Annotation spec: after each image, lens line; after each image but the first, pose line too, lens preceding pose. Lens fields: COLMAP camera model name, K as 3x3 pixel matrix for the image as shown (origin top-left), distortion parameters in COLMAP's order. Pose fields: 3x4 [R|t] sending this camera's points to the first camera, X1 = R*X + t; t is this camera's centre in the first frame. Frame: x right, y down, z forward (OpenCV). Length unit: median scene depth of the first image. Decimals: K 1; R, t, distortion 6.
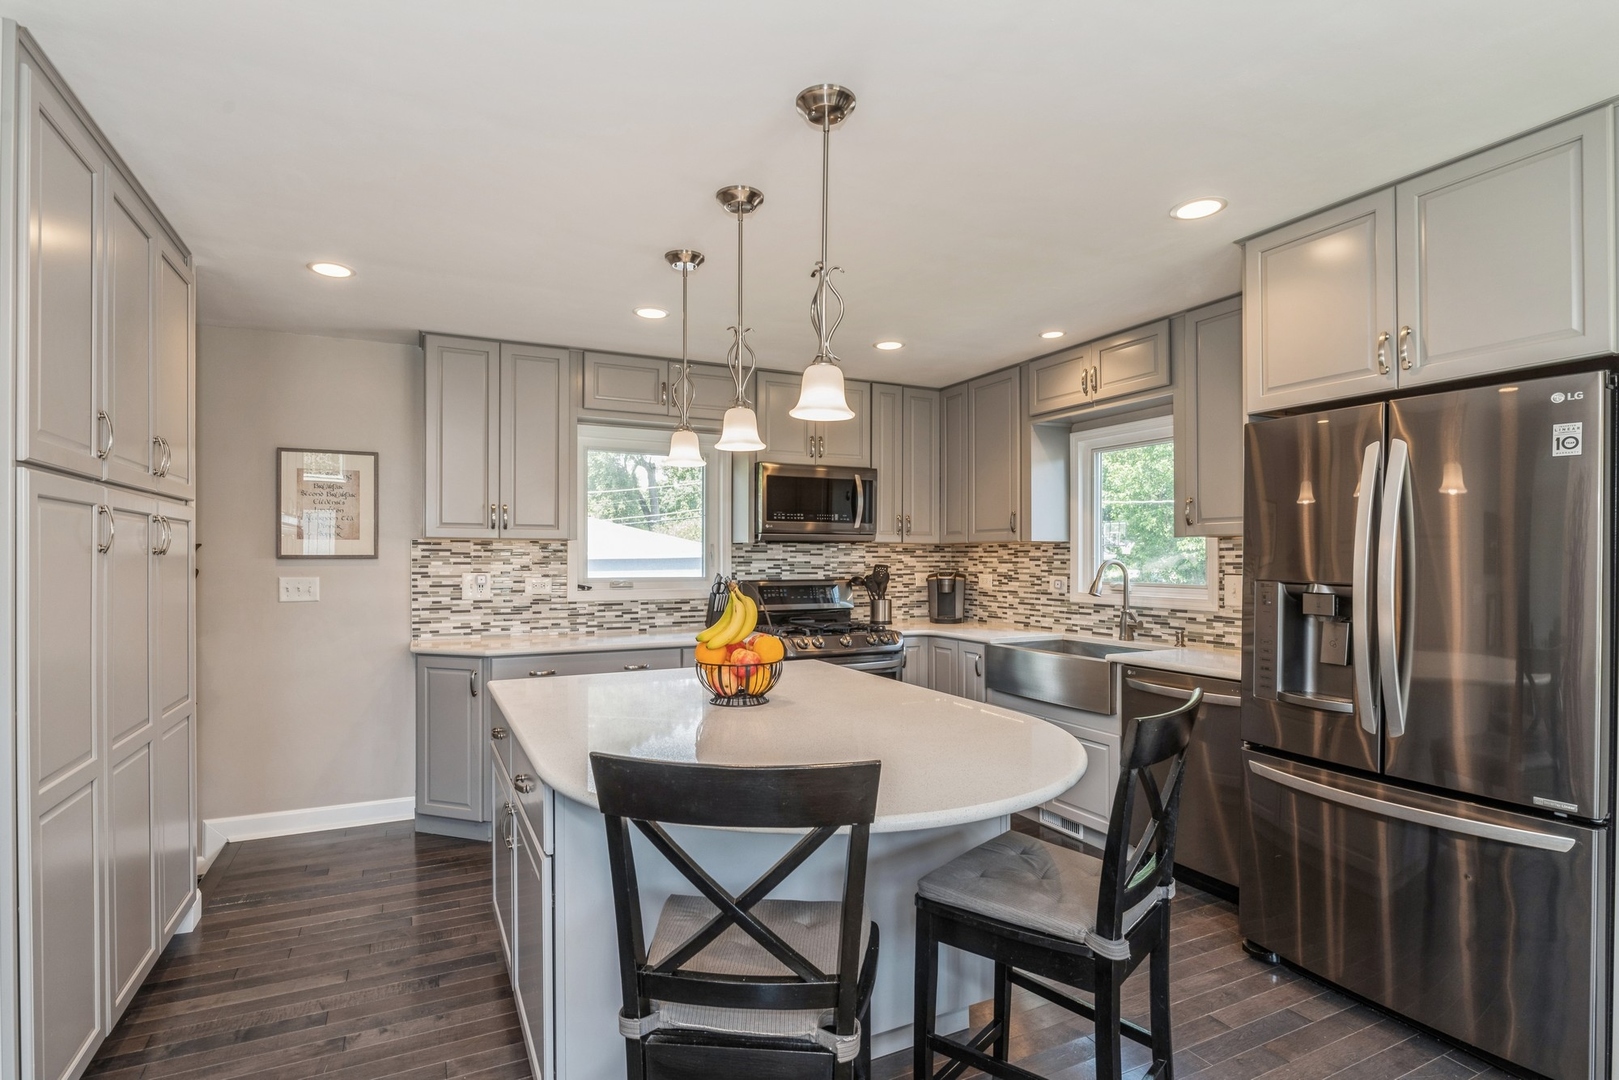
lens RADIAL K [[792.6, 0, 801.8], [0, 792.6, 551.8], [0, 0, 1]] dist [0.001675, 0.001411]
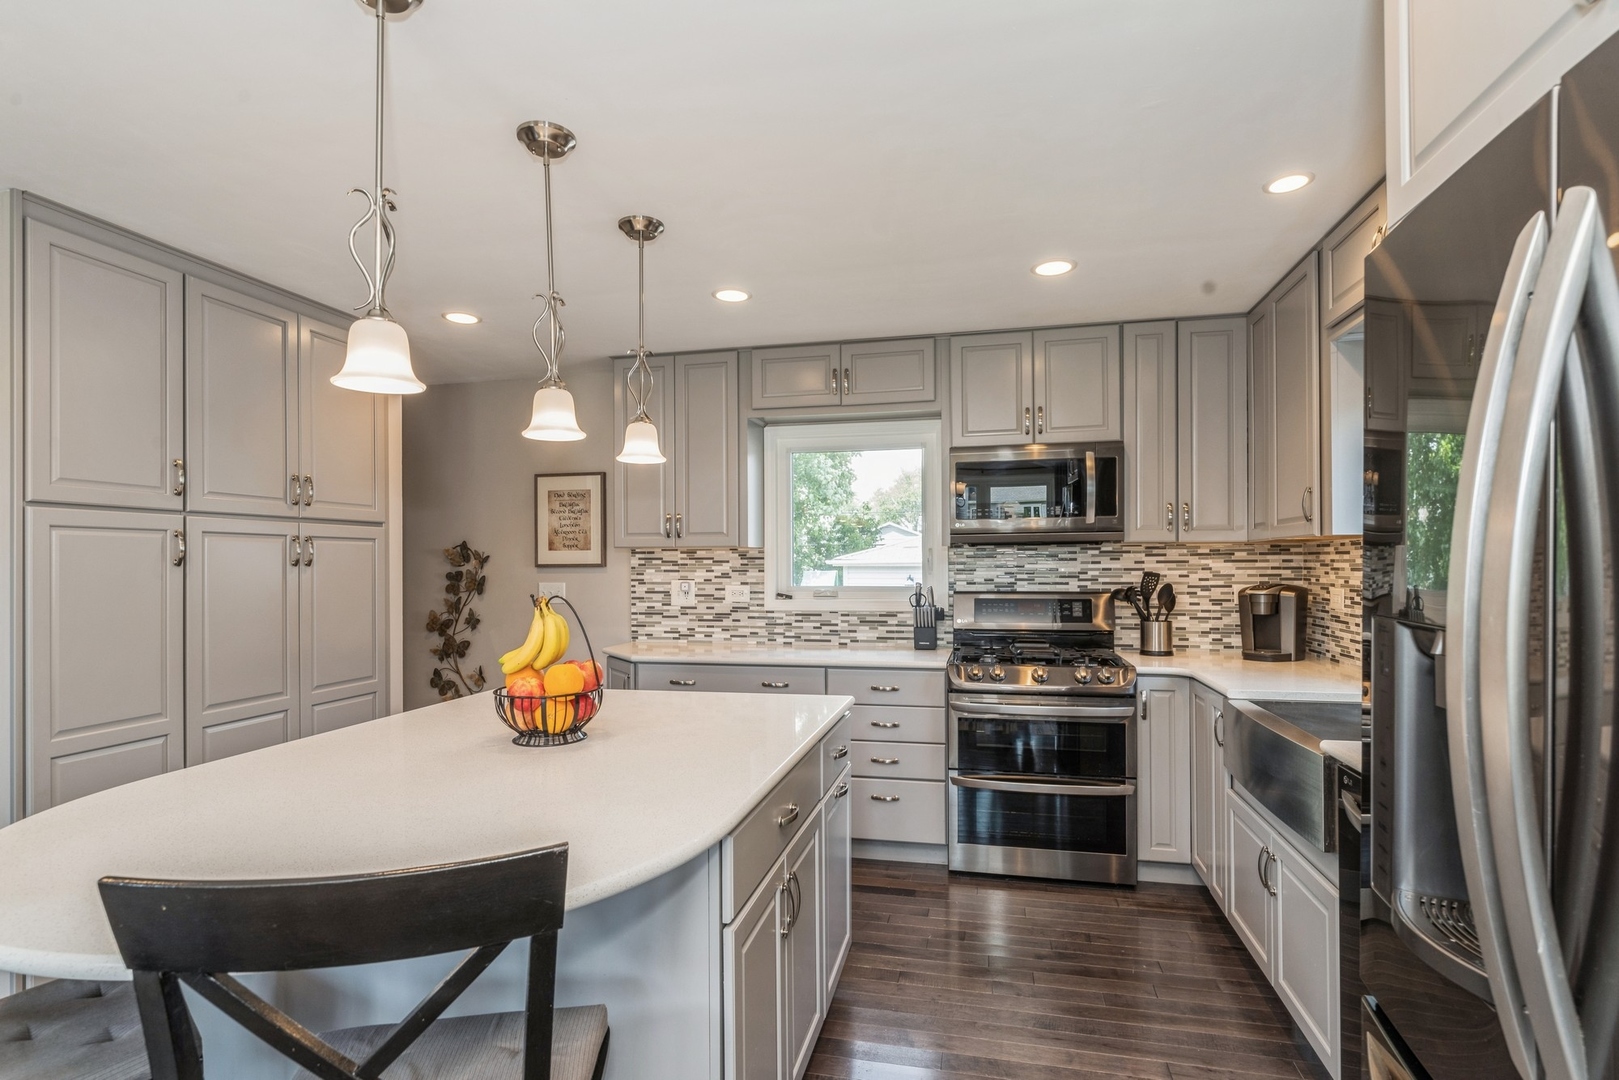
lens RADIAL K [[792.6, 0, 813.9], [0, 792.6, 551.7], [0, 0, 1]] dist [0.001675, 0.001411]
pose [[0.782252, -0.013951, -0.622806, 0.357900], [0.010340, 0.999902, -0.009411, 0.000849], [0.622876, 0.000922, 0.782320, 0.280333]]
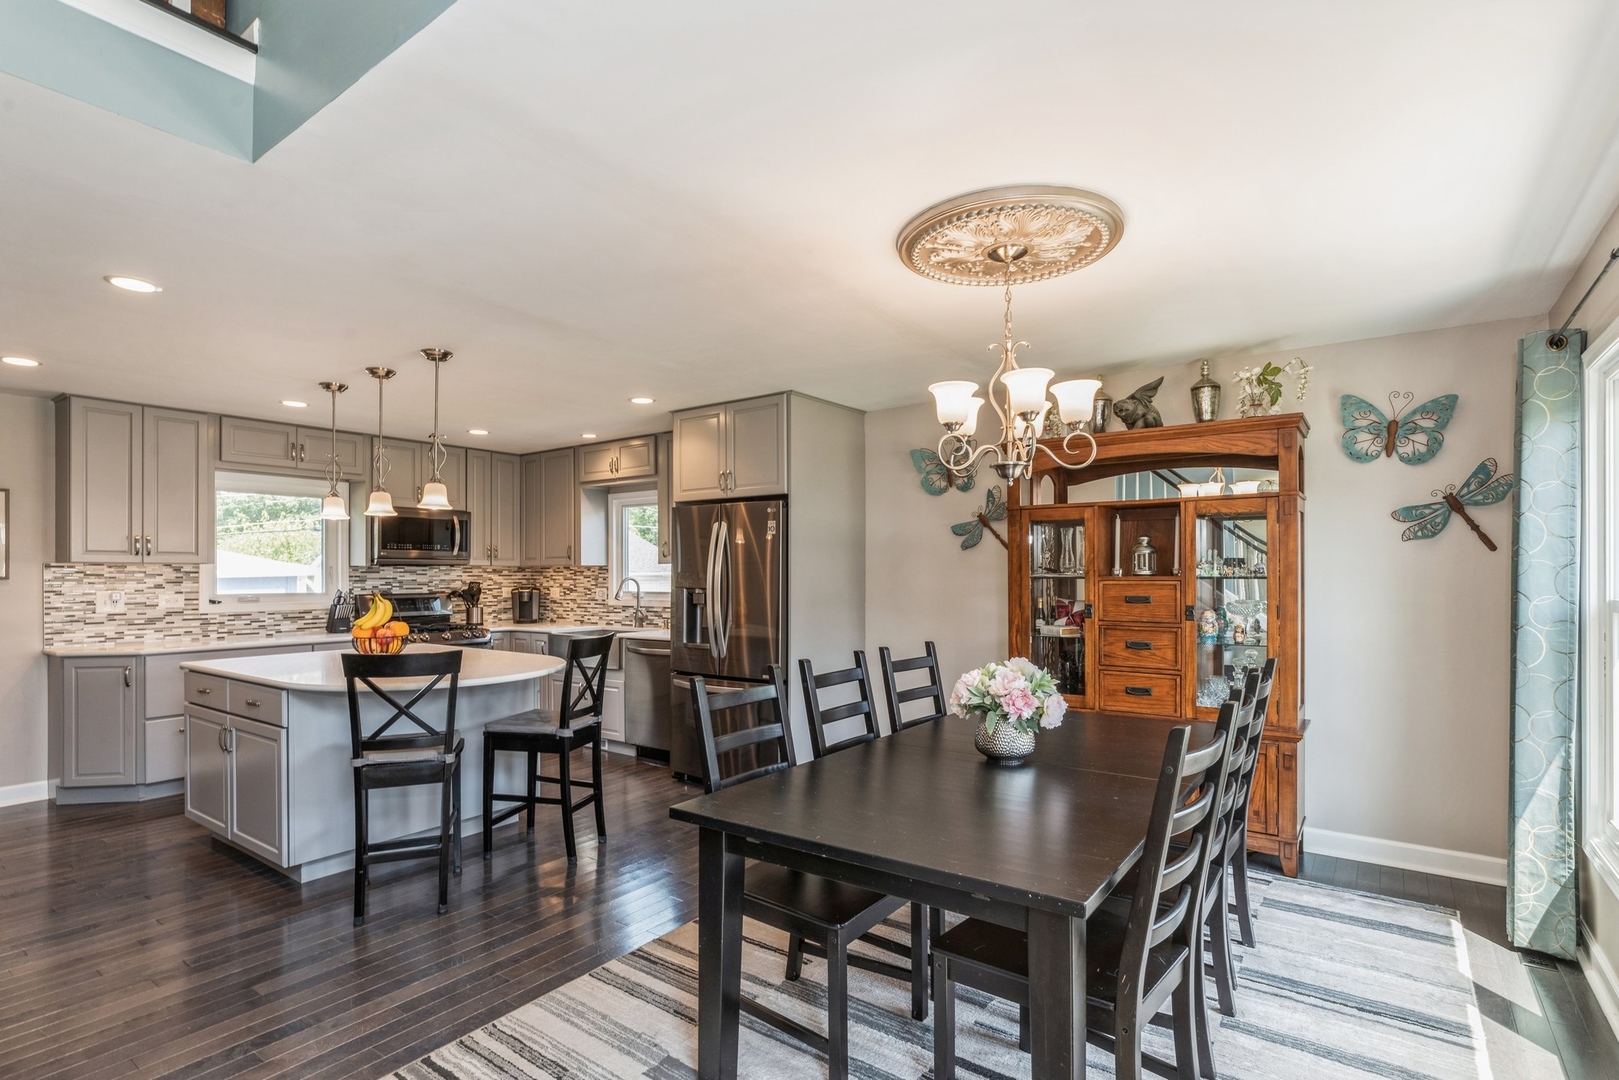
lens RADIAL K [[792.6, 0, 806.5], [0, 792.6, 570.2], [0, 0, 1]] dist [0.001675, 0.001411]
pose [[0.884950, -0.001053, 0.465686, -0.033945], [0.000397, 0.999999, 0.001506, -0.006121], [-0.465687, -0.001148, 0.884949, -0.540838]]
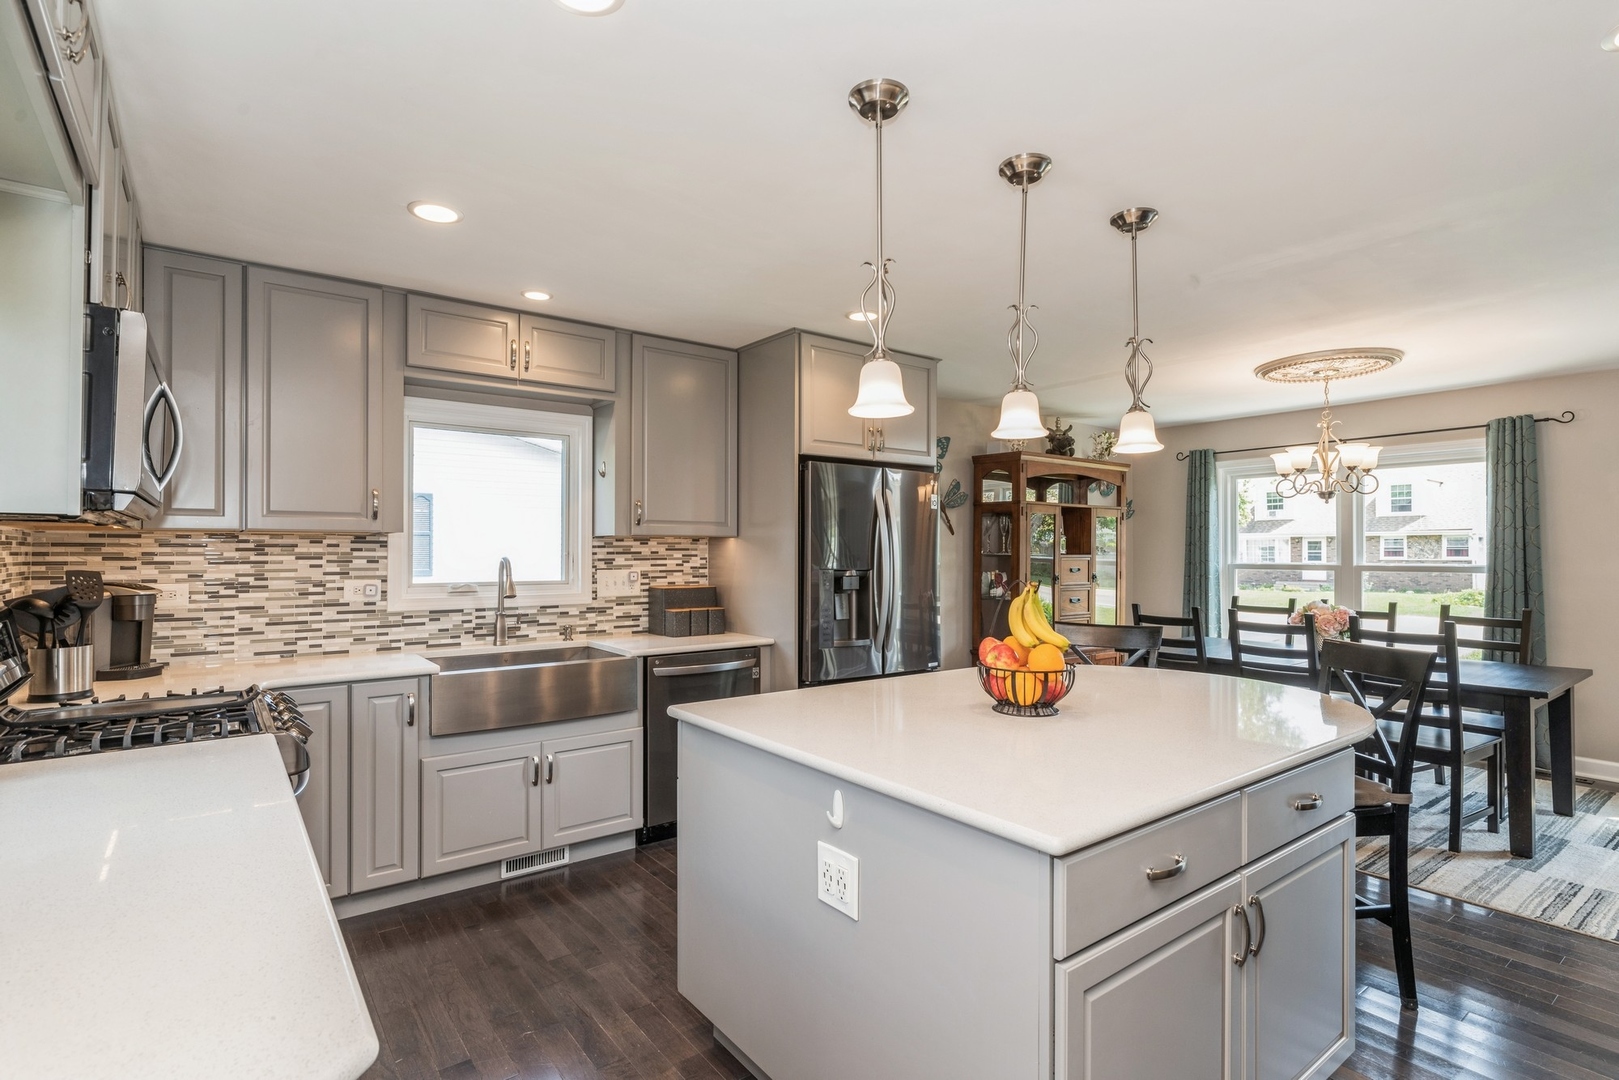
lens RADIAL K [[792.6, 0, 806.4], [0, 792.6, 544.9], [0, 0, 1]] dist [0.001675, 0.001411]
pose [[-0.199877, -0.008335, 0.979785, -0.515827], [-0.018186, 0.999823, 0.004796, -0.013627], [-0.979652, -0.016860, -0.199994, 0.783064]]
